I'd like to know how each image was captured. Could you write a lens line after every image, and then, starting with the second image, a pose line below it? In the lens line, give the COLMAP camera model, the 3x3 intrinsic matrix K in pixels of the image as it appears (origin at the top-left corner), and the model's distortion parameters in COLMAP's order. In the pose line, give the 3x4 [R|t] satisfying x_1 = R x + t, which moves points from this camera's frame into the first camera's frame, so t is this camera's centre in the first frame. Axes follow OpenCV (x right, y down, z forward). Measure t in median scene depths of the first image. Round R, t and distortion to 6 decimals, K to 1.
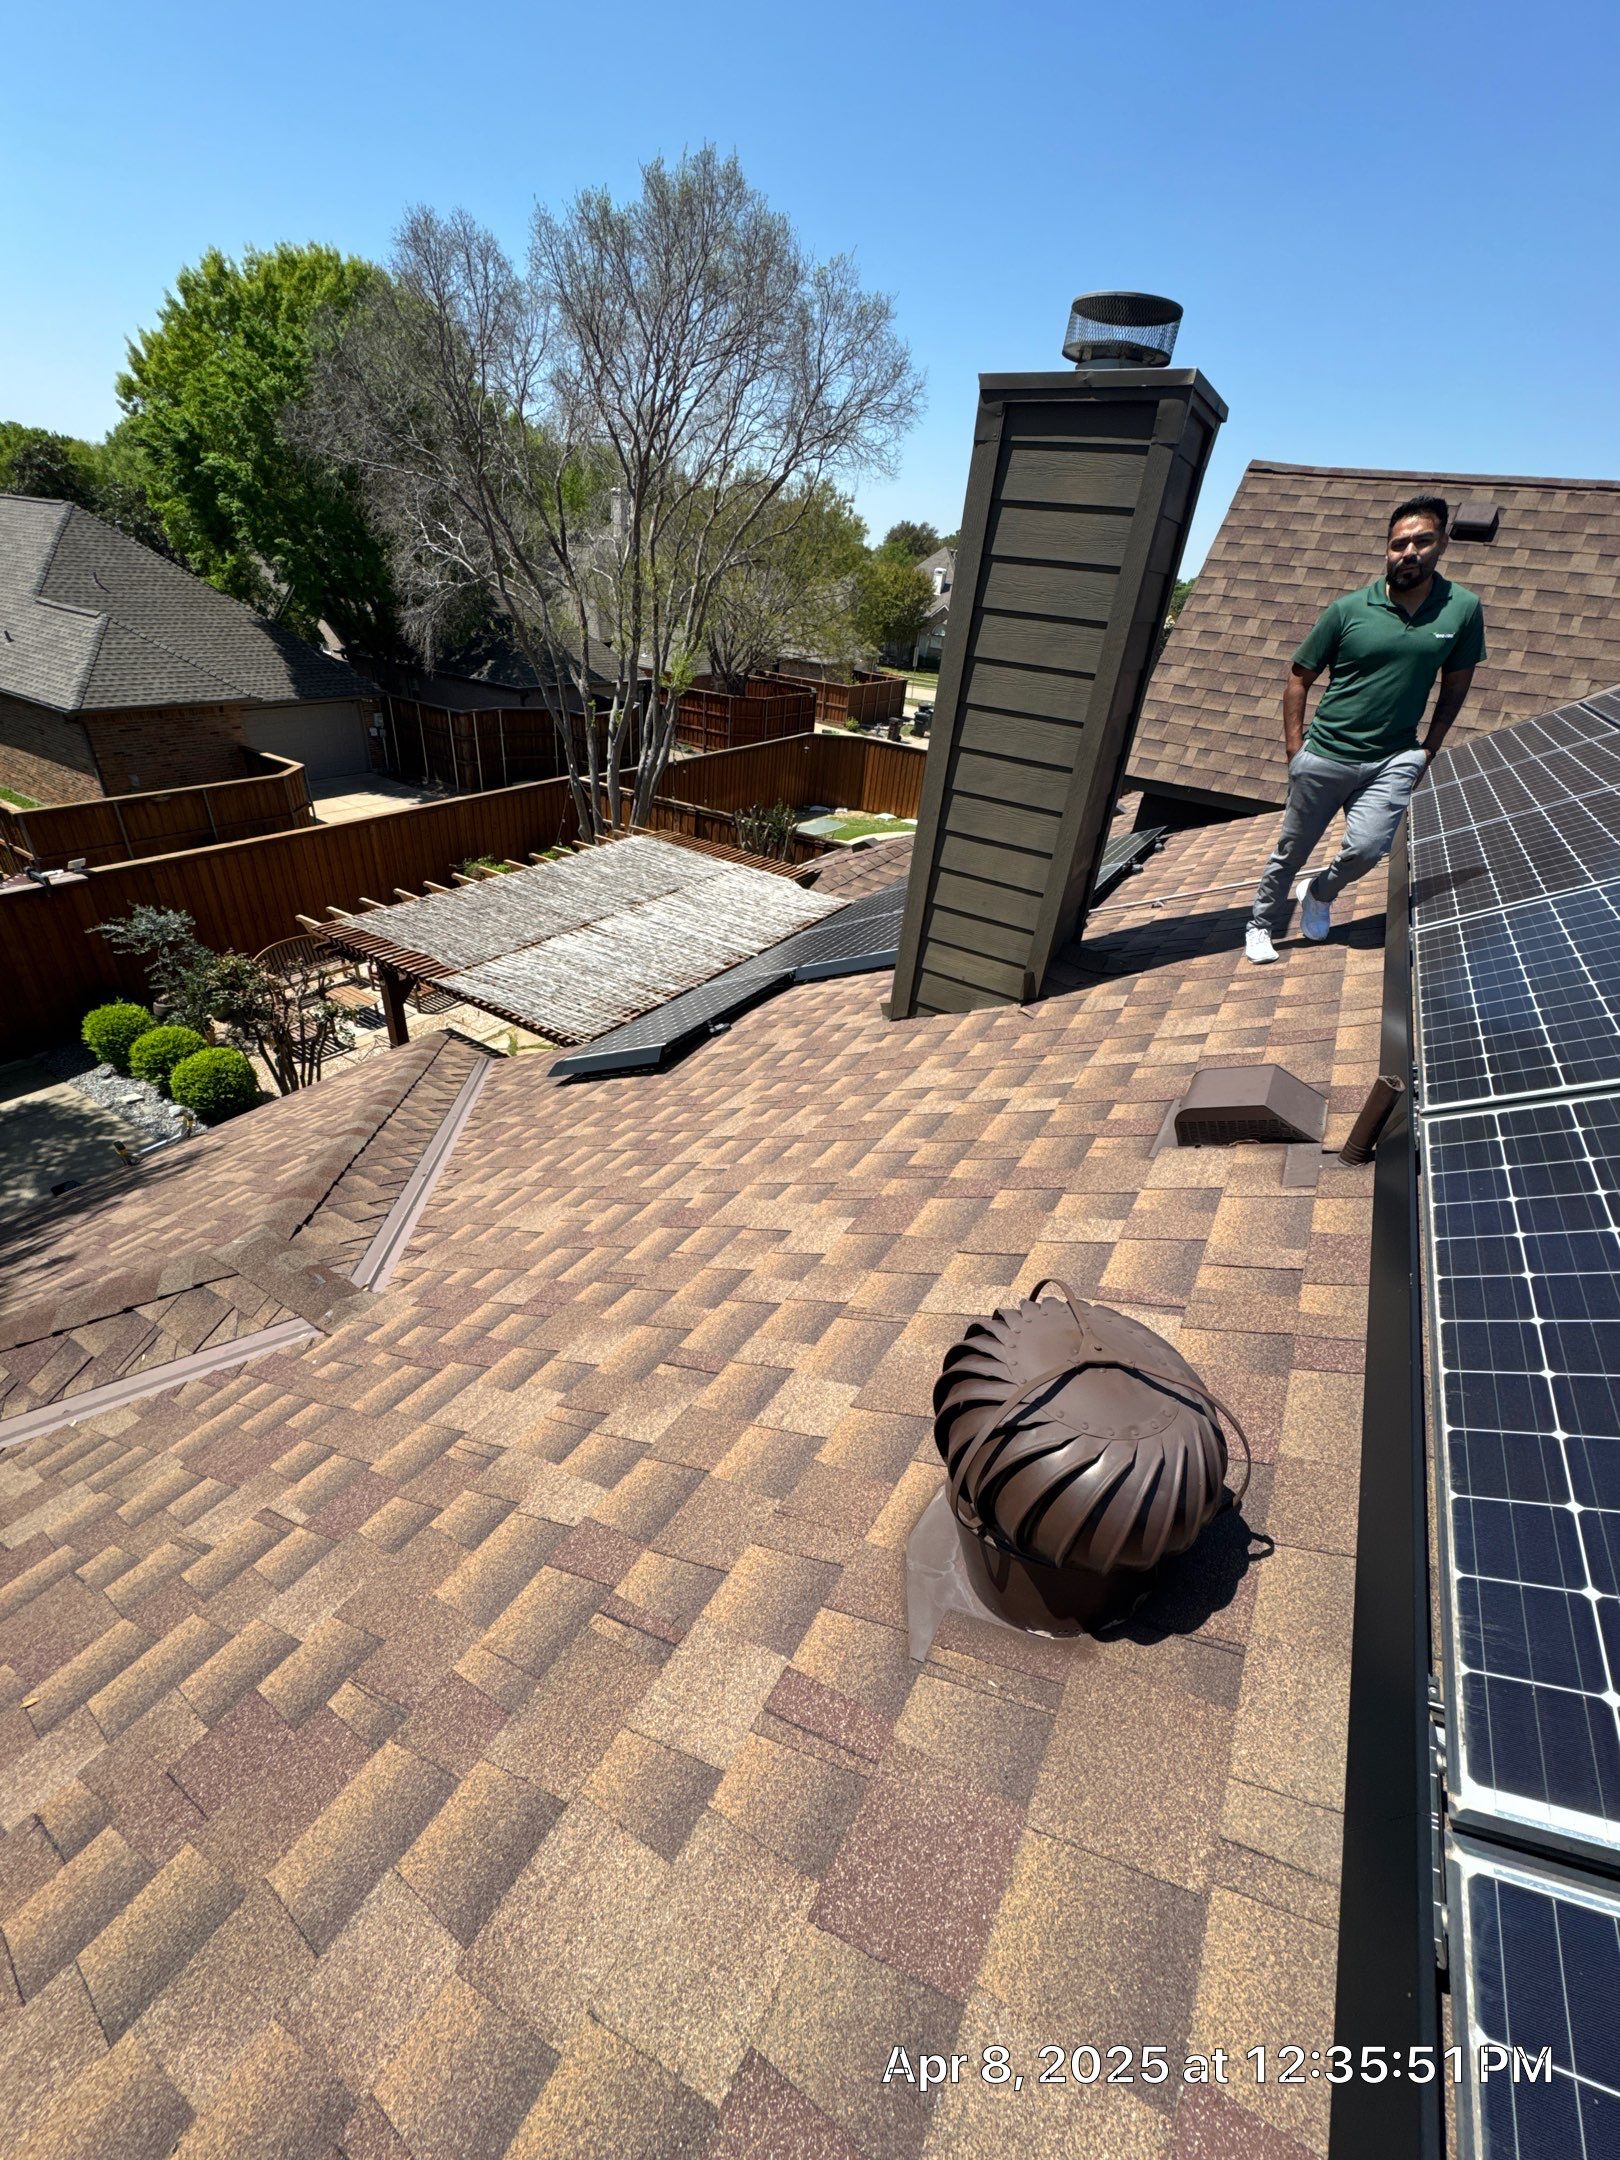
lens RADIAL K [[862.4, 0, 805.4], [0, 862.4, 1081.0], [0, 0, 1]] dist [-0.002242, 0.001554]
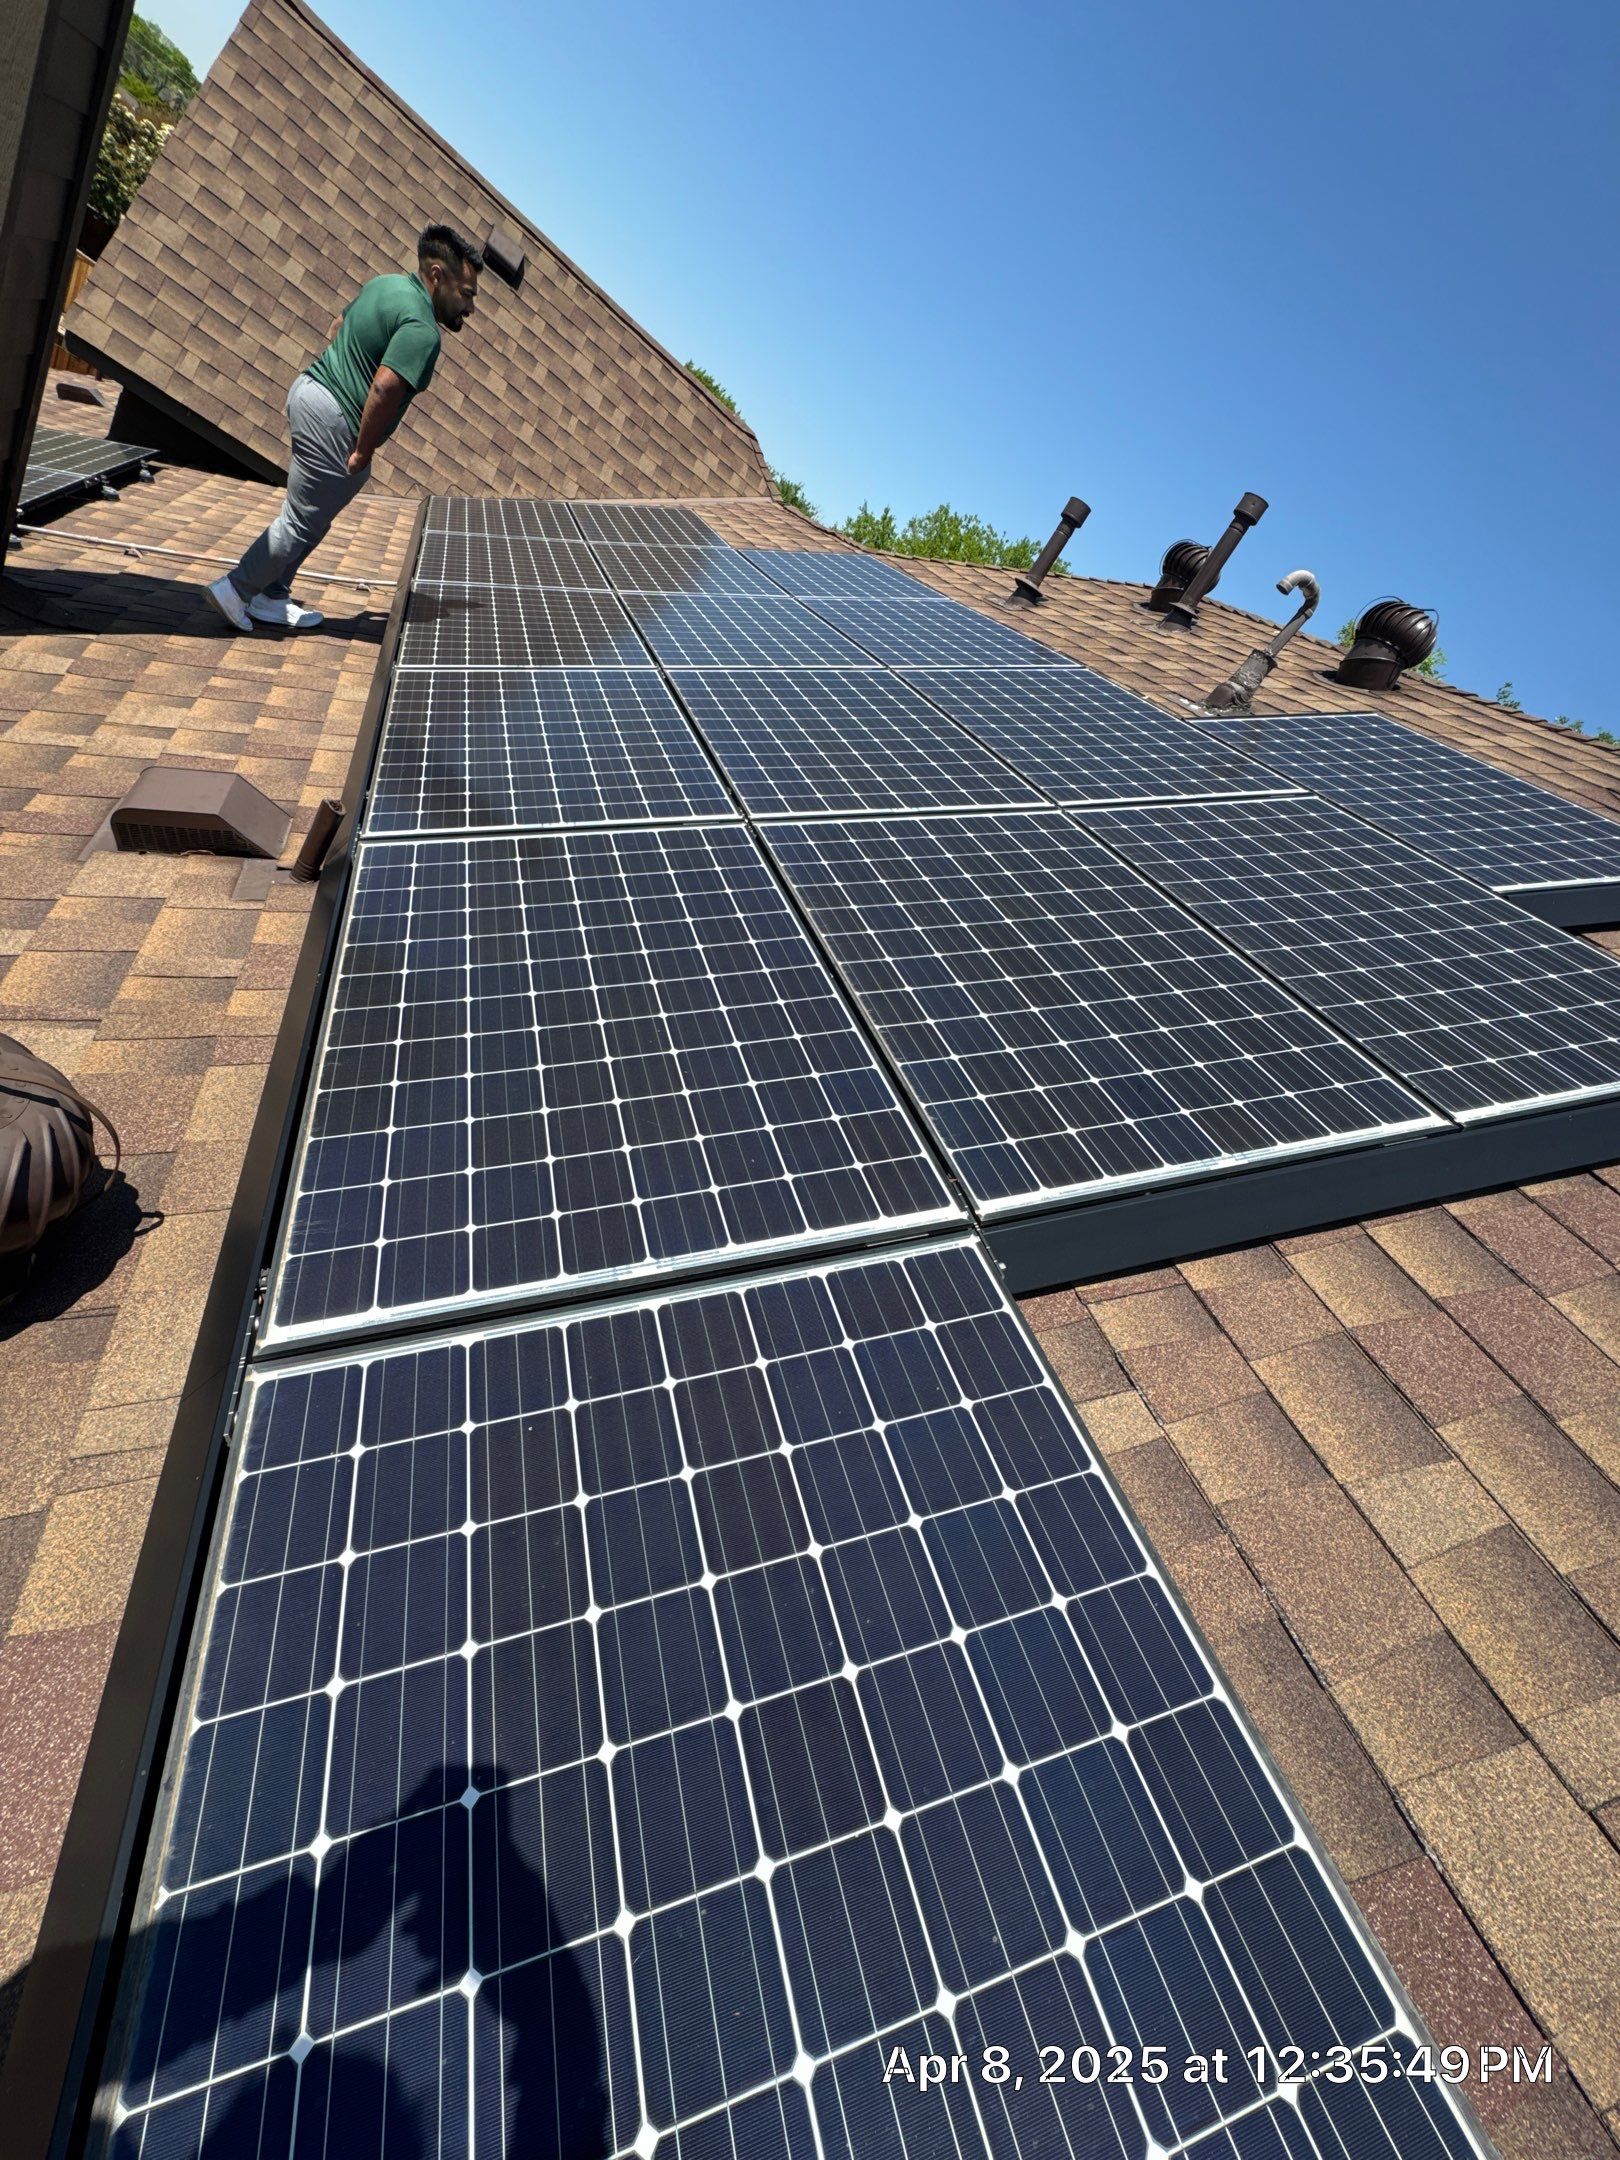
lens RADIAL K [[862.4, 0, 812.1], [0, 862.4, 1079.9], [0, 0, 1]] dist [-0.002242, 0.001554]
pose [[0.542629, -0.121701, 0.831109, 0.057441], [-0.132246, 0.964730, 0.227610, 0.006916], [-0.829497, -0.233418, 0.507396, -0.111436]]
